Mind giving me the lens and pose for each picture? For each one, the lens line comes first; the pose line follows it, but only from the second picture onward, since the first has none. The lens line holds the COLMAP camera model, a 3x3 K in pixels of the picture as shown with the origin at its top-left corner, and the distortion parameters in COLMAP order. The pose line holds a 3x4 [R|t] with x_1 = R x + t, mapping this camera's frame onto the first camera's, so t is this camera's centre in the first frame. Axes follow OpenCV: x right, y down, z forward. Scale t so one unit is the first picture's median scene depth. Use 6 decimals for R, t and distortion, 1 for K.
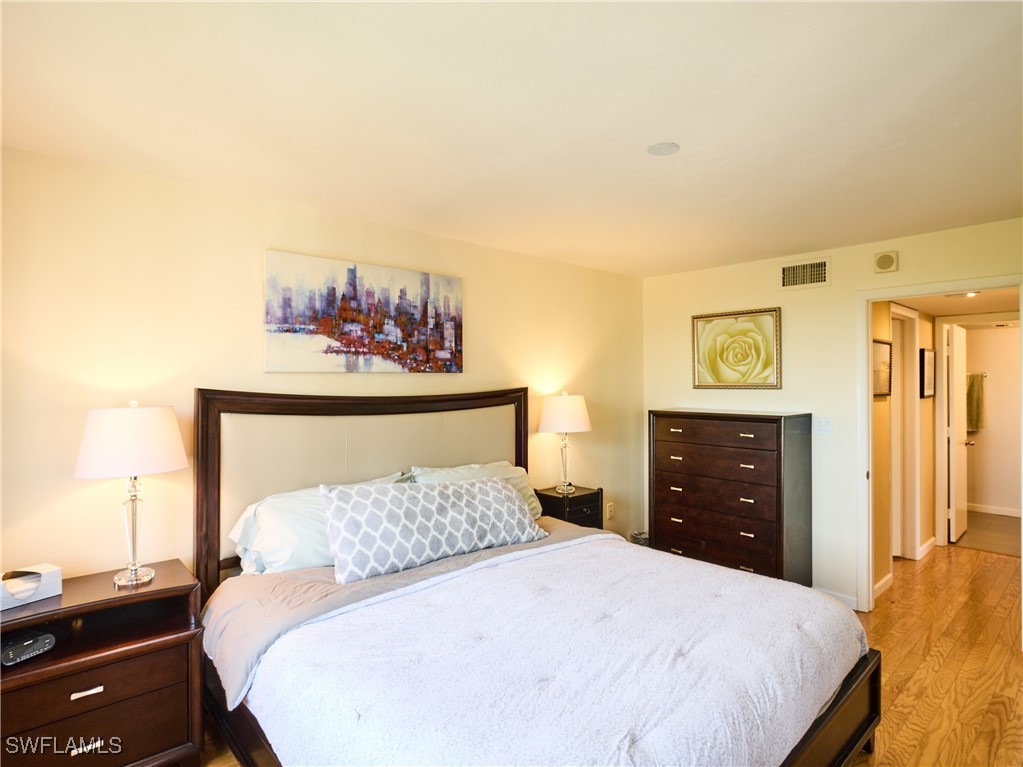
lens RADIAL K [[547.8, 0, 510.6], [0, 547.8, 378.7], [0, 0, 1]] dist [-0.014602, 0.005266]
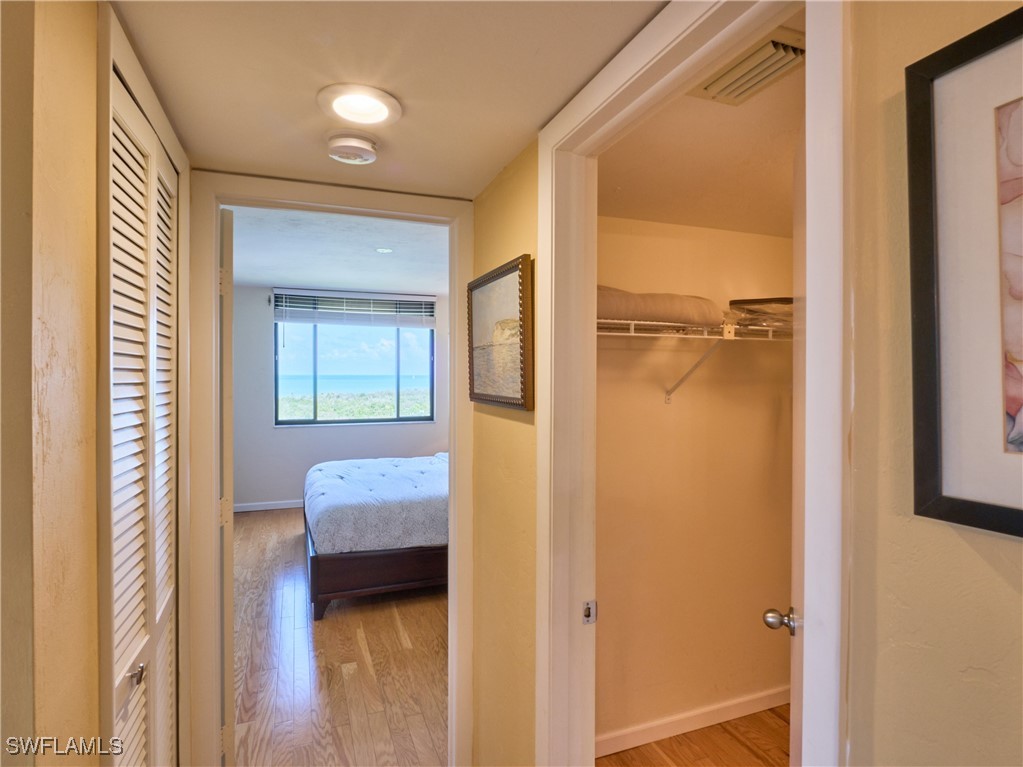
lens RADIAL K [[547.8, 0, 510.4], [0, 547.8, 380.7], [0, 0, 1]] dist [-0.014602, 0.005266]
pose [[-0.345713, 0.012579, -0.938256, 1.298294], [0.004627, 0.999921, 0.011701, 0.010491], [0.938329, -0.000296, -0.345744, 1.399538]]
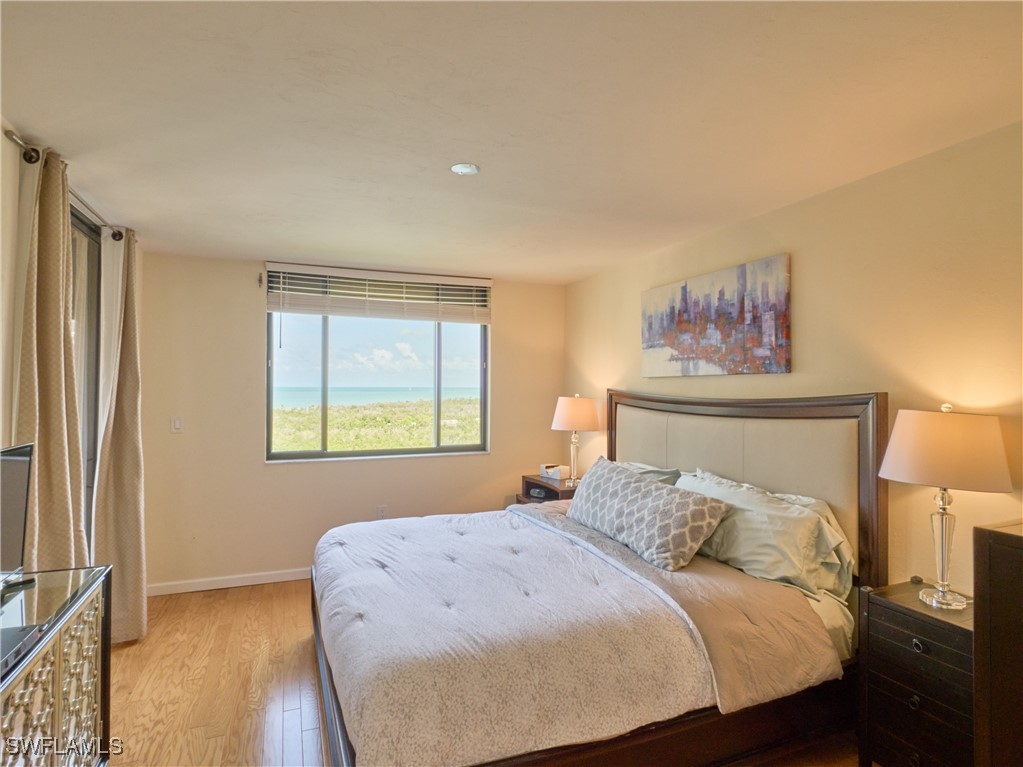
lens RADIAL K [[547.8, 0, 511.8], [0, 547.8, 383.5], [0, 0, 1]] dist [-0.014602, 0.005266]
pose [[-0.330122, -0.005062, -0.943925, 0.860249], [0.001648, 0.999981, -0.005939, 0.009443], [0.943937, -0.003516, -0.330108, 0.978546]]
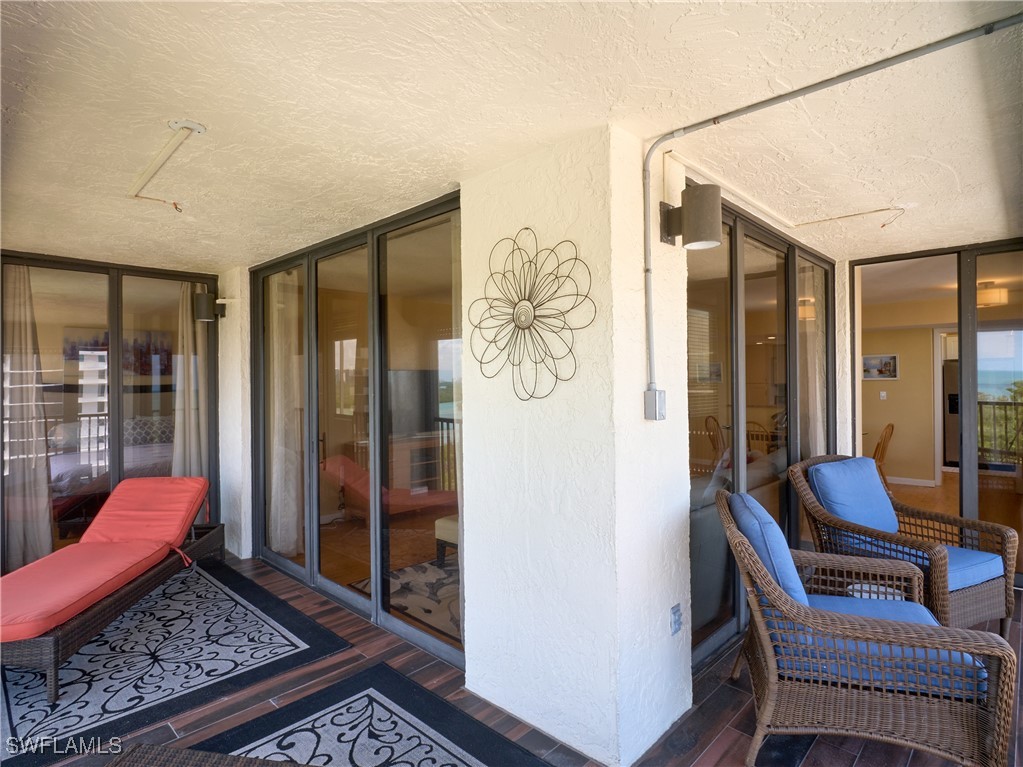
lens RADIAL K [[547.8, 0, 512.3], [0, 547.8, 382.2], [0, 0, 1]] dist [-0.014602, 0.005266]
pose [[0.996911, -0.007765, 0.078160, 1.222173], [0.007189, 0.999945, 0.007642, 0.012832], [-0.078215, -0.007056, 0.996912, -1.436566]]
